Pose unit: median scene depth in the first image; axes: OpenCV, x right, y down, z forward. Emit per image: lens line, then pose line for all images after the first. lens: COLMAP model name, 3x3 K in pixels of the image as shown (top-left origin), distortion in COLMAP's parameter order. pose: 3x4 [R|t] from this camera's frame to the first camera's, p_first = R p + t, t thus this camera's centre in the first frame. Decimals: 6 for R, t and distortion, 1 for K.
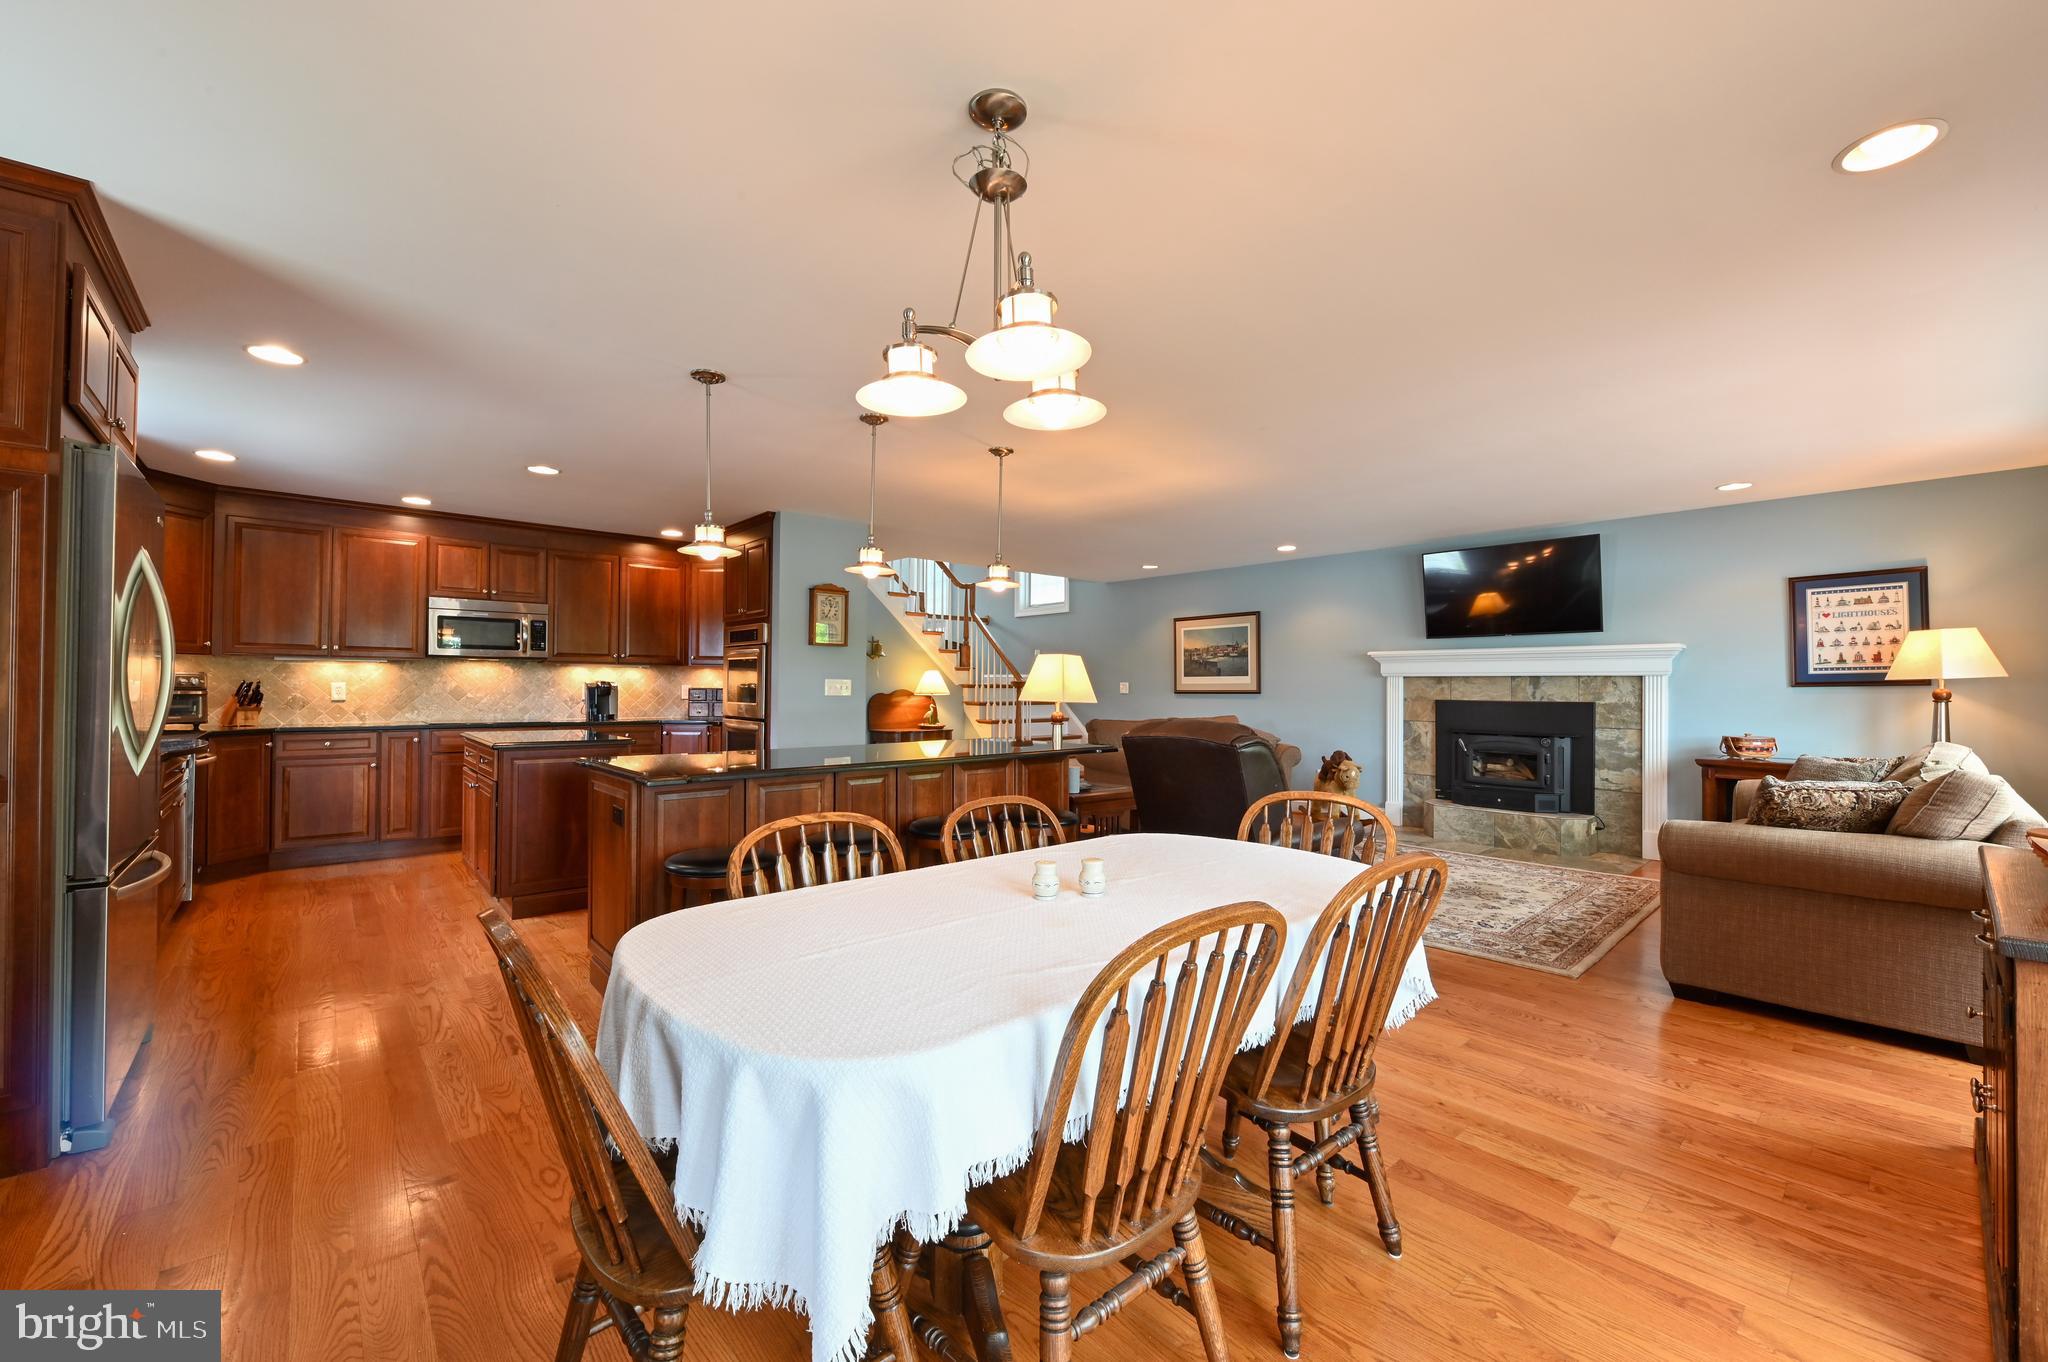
lens RADIAL K [[830.5, 0, 1026.8], [0, 830.5, 684.2], [0, 0, 1]] dist [-0.003794, -0.001128]
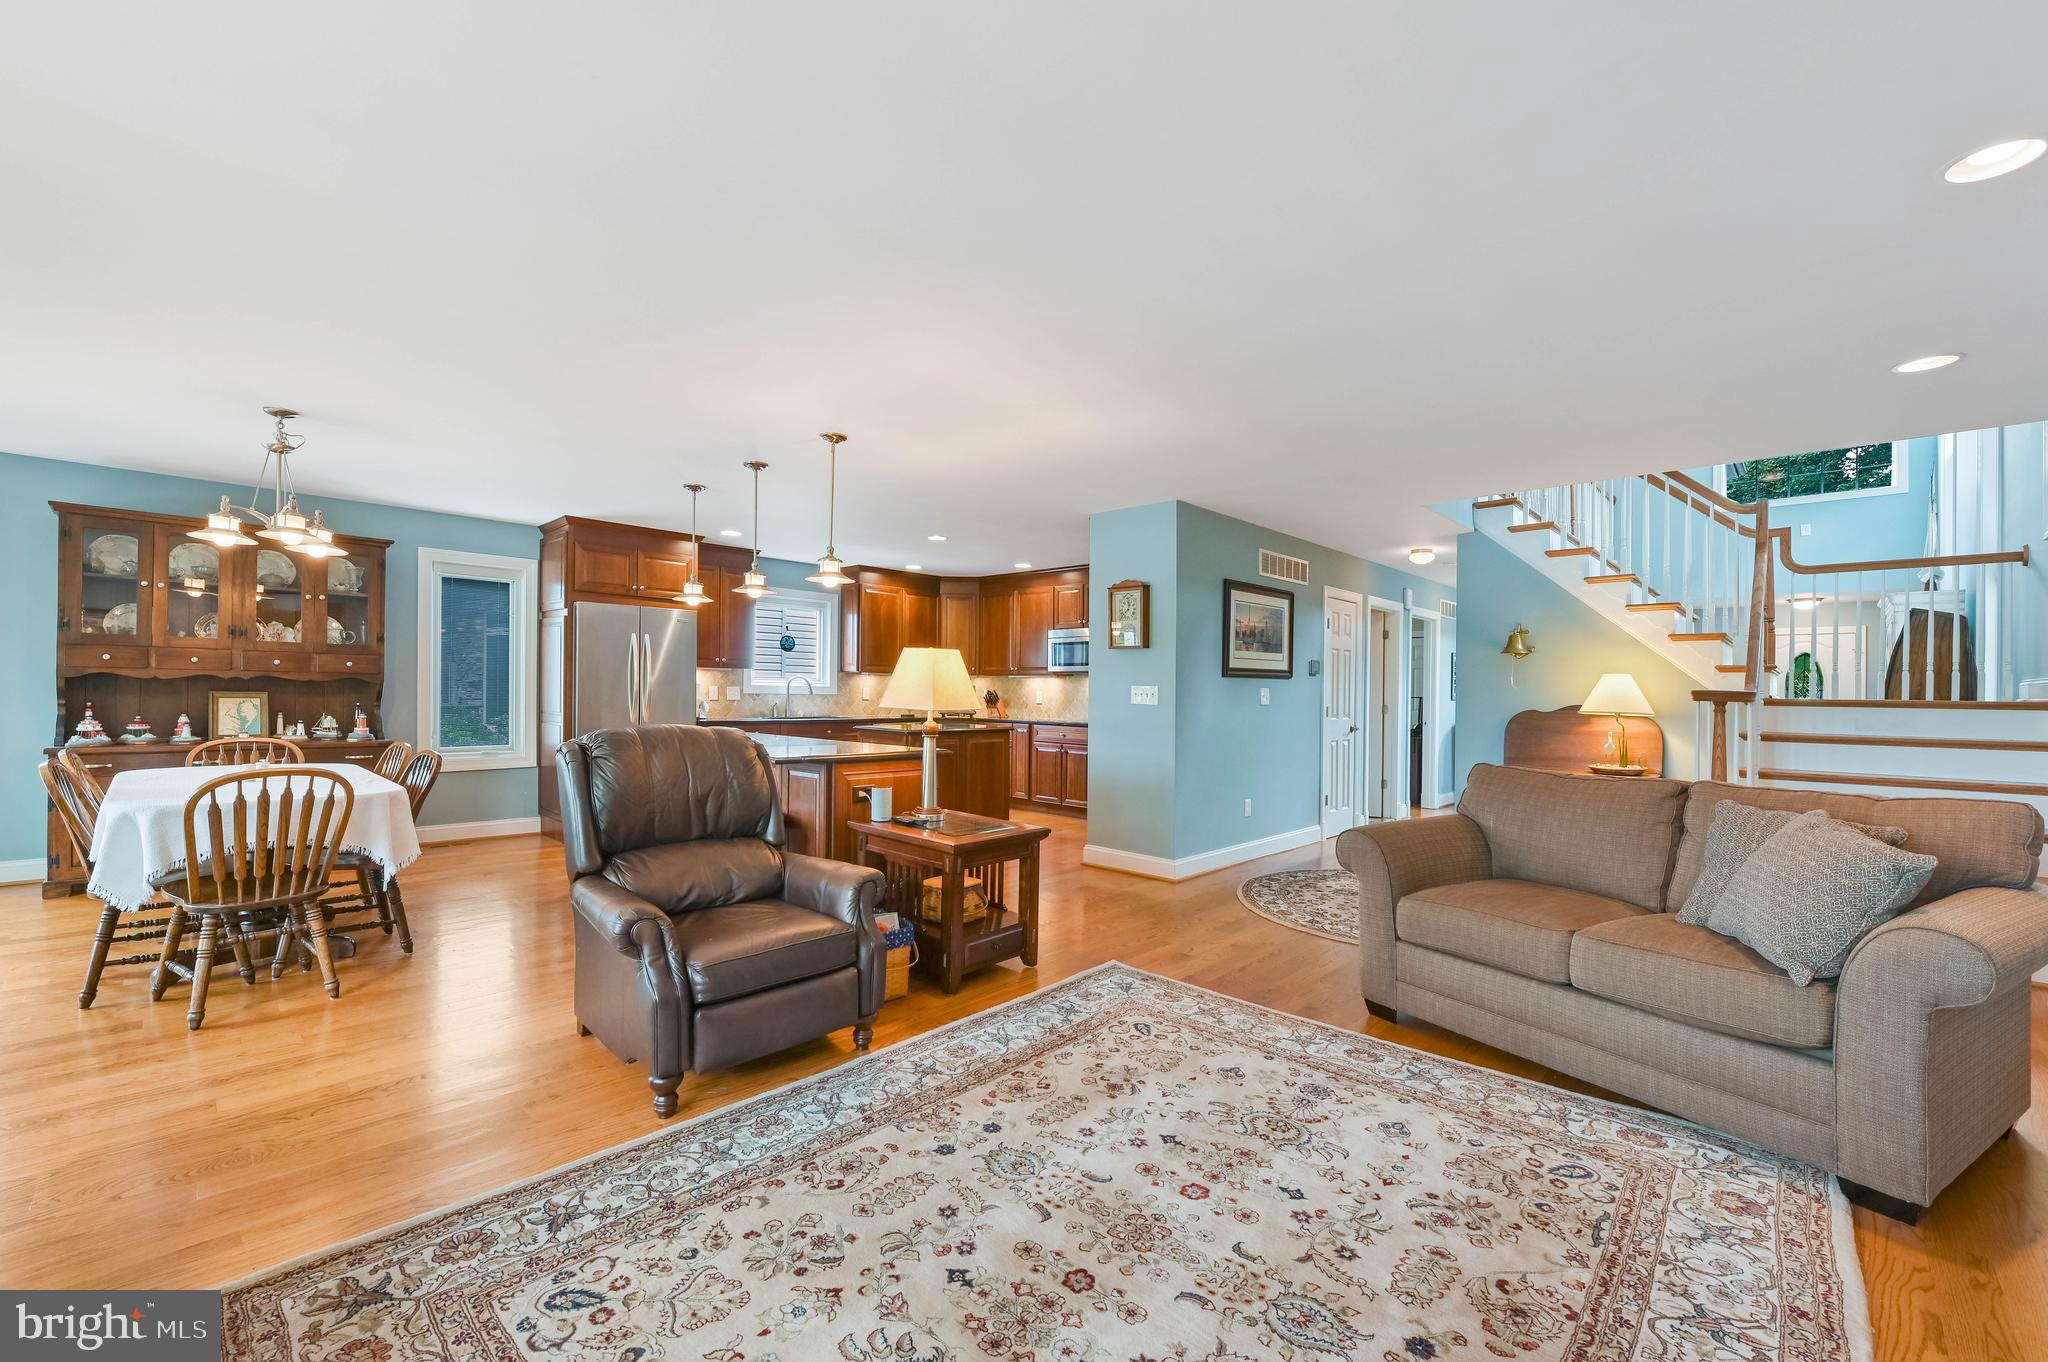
lens RADIAL K [[830.5, 0, 986.7], [0, 830.5, 682.3], [0, 0, 1]] dist [-0.003794, -0.001128]
pose [[0.045508, -0.016921, -0.998821, 0.634020], [-0.009428, 0.999805, -0.017367, 0.006889], [0.998920, 0.010207, 0.045339, 0.785089]]
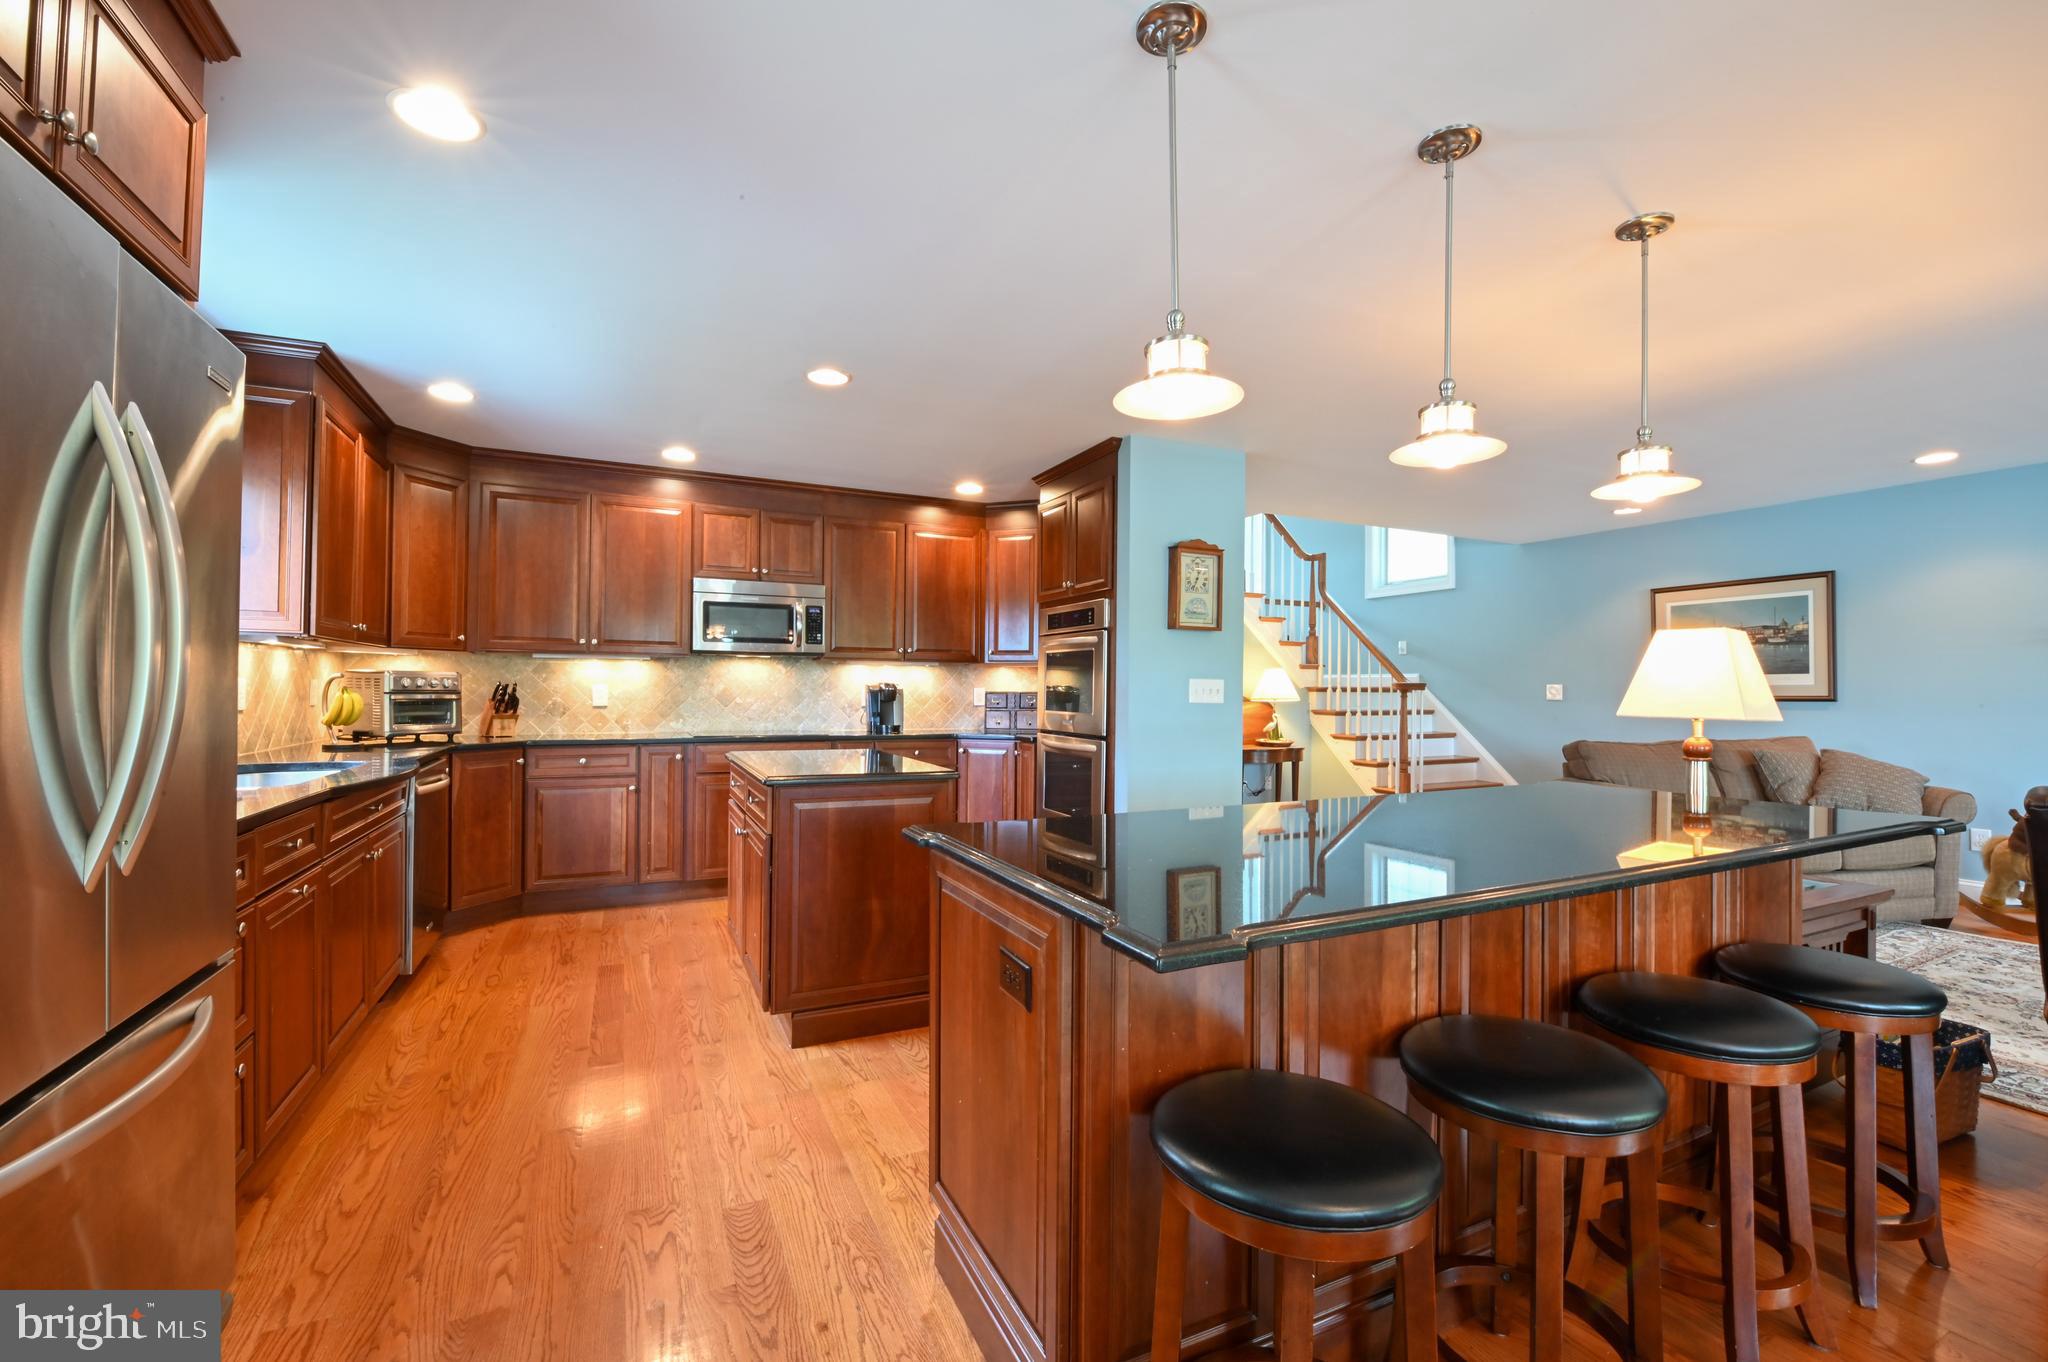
lens RADIAL K [[861.1, 0, 1021.0], [0, 861.1, 691.3], [0, 0, 1]] dist [-0.012176, -0.000483]
pose [[0.961161, 0.000383, -0.275987, -0.176763], [0.000546, 0.999994, 0.003292, 0.001819], [0.275987, -0.003315, 0.961156, 0.271516]]
